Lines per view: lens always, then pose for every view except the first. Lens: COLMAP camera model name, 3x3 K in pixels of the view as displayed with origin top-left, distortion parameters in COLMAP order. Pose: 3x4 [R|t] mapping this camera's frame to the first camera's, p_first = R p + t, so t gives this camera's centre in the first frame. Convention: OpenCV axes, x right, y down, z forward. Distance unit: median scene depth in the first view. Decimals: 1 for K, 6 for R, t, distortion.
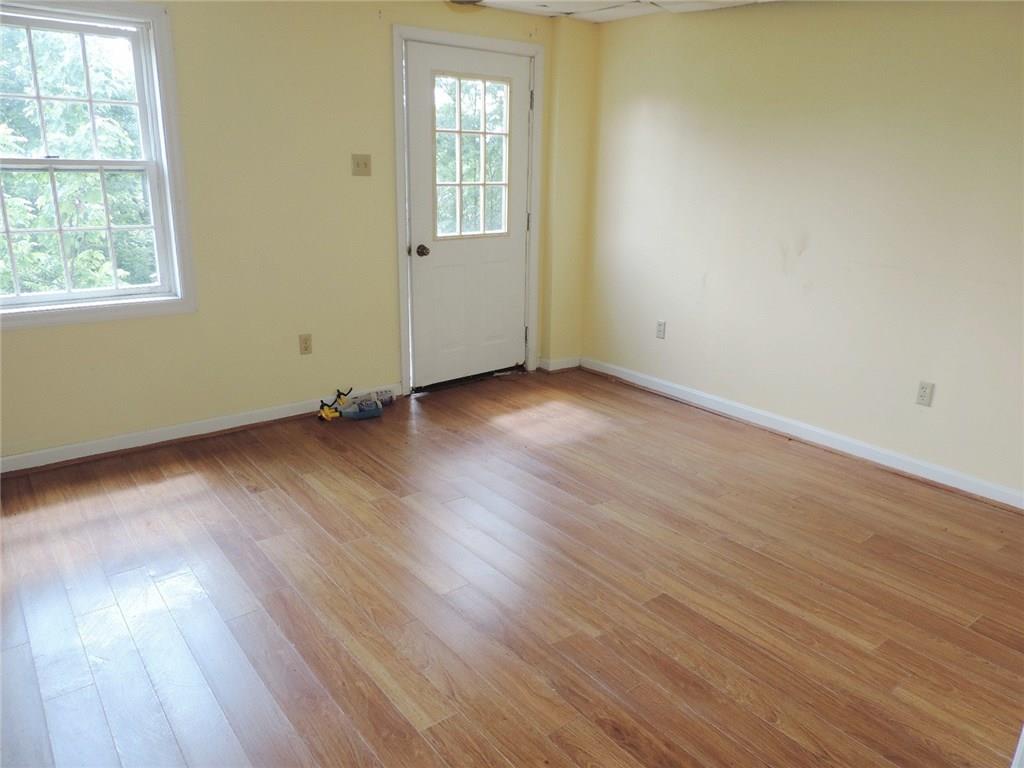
lens RADIAL K [[748.5, 0, 512.0], [0, 748.5, 384.0], [0, 0, 1]] dist [0.002655, -0.002352]
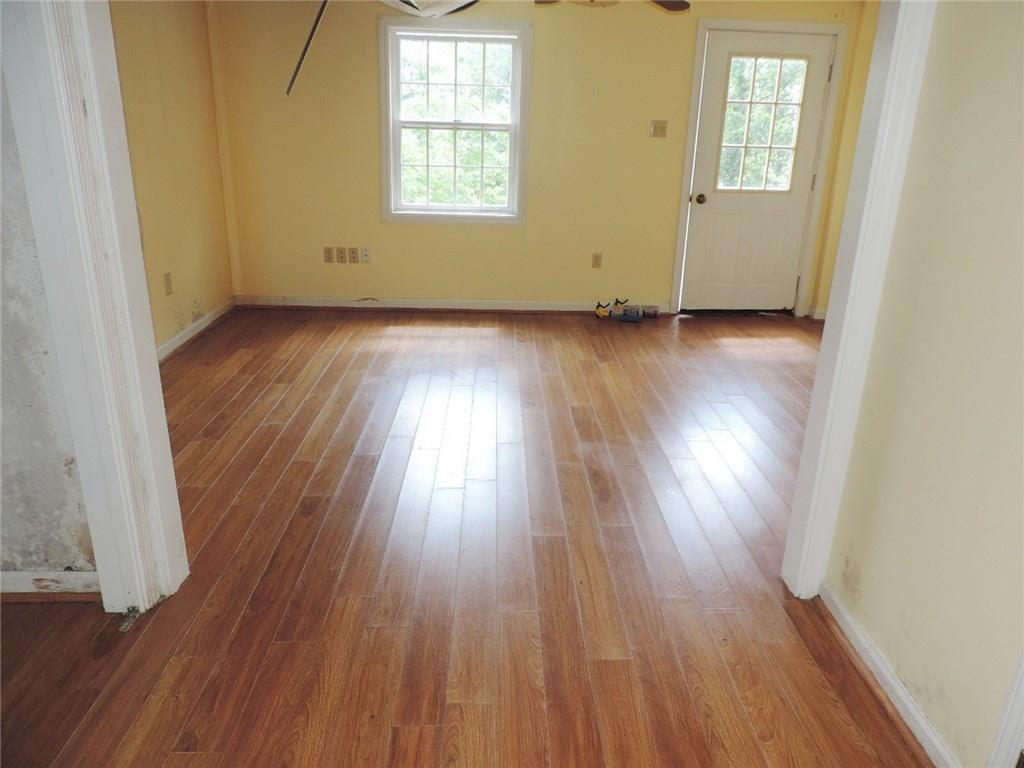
lens RADIAL K [[735.5, 0, 512.0], [0, 735.5, 384.0], [0, 0, 1]] dist [-0.003324, 0.001336]
pose [[0.806939, 0.199120, -0.556058, 0.386919], [-0.180949, 0.979532, 0.088173, 0.076685], [0.562234, 0.029468, 0.826453, -0.192229]]
